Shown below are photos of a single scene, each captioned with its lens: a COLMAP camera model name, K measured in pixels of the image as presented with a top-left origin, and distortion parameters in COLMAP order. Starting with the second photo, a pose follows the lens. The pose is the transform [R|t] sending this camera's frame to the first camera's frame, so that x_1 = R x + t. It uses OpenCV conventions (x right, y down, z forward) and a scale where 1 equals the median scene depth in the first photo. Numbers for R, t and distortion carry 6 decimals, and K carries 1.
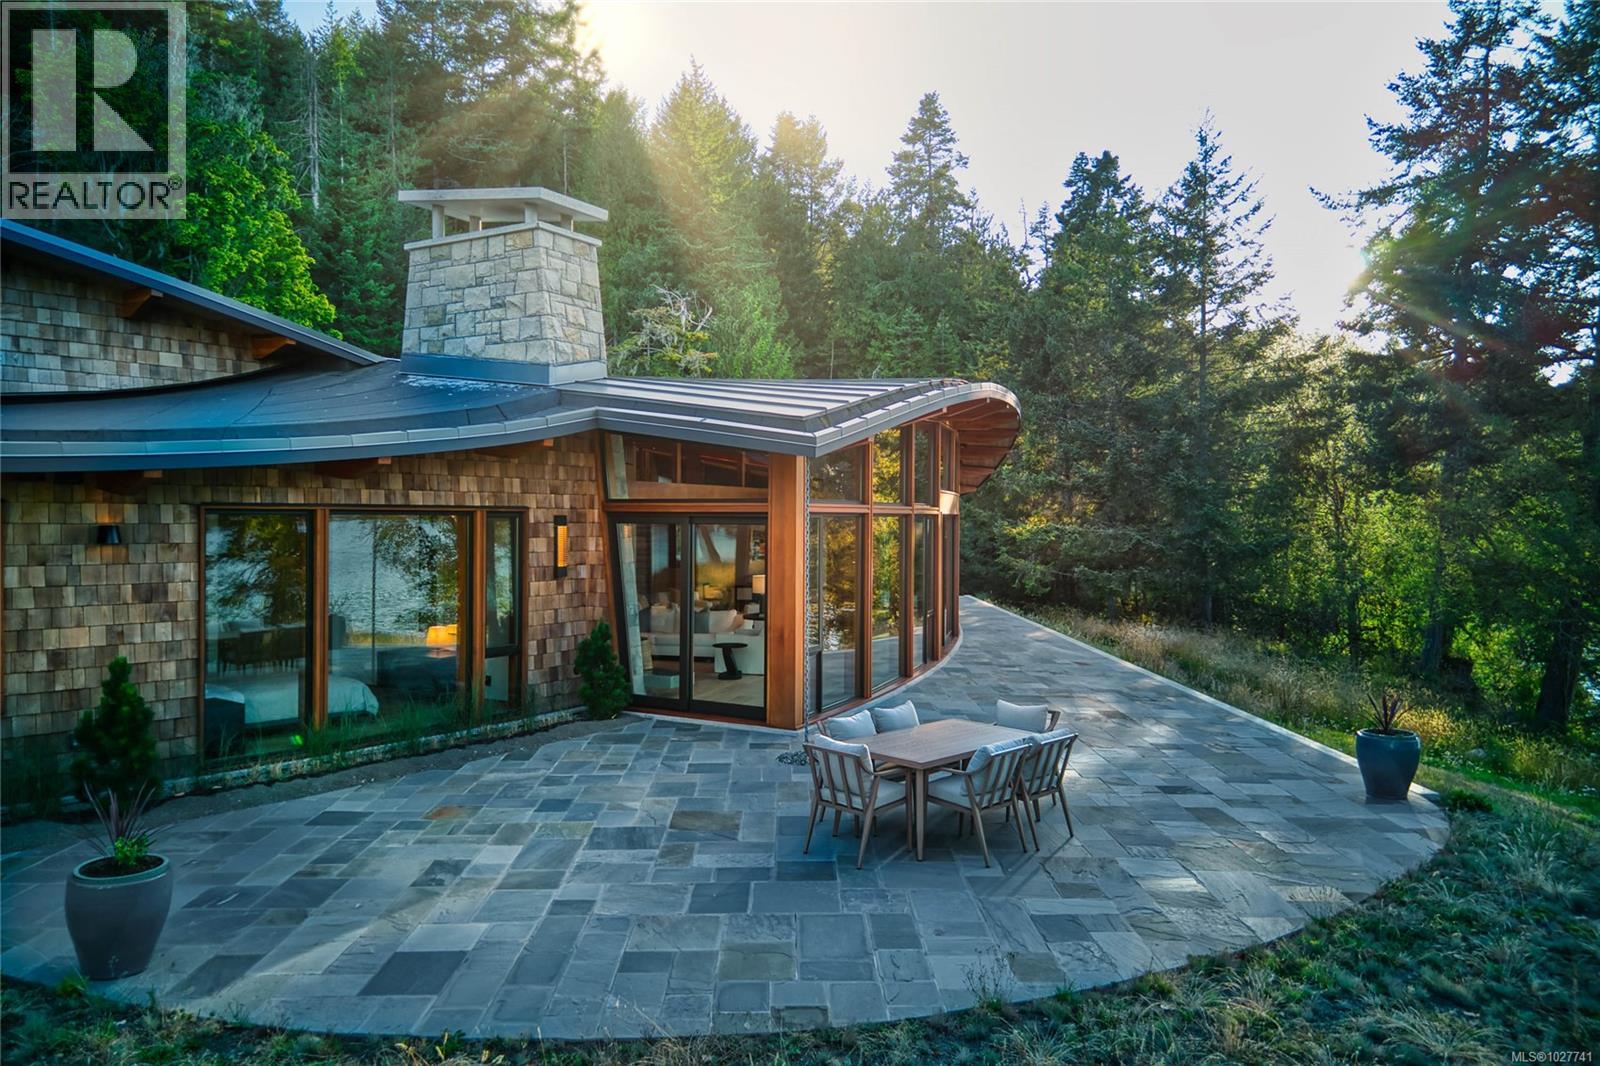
lens RADIAL K [[1140.2, 0, 800.0], [0, 1140.2, 533.0], [0, 0, 1]] dist [0.099379, -0.118659]
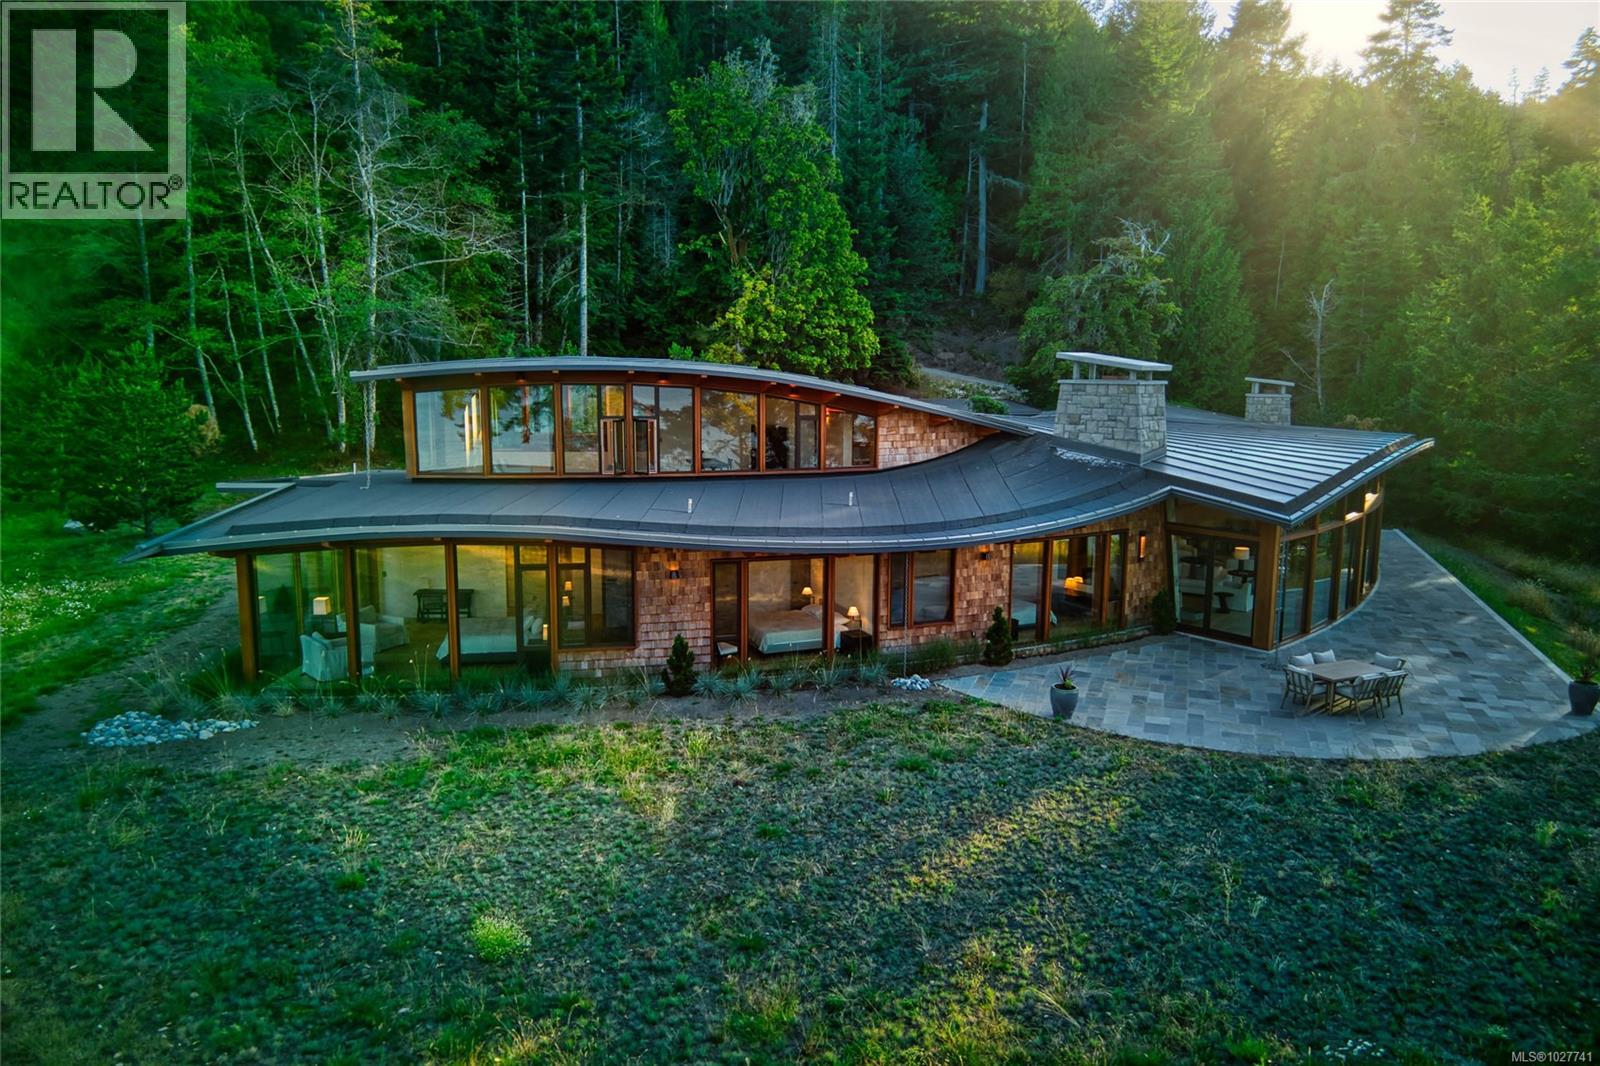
lens RADIAL K [[1037.9, 0, 803.1], [0, 1037.9, 553.6], [0, 0, 1]] dist [0.028695, -0.015870]
pose [[0.926429, 0.056938, -0.372139, -0.079270], [-0.003336, 0.989699, 0.143122, -0.231217], [0.376455, -0.131351, 0.917076, -0.877418]]
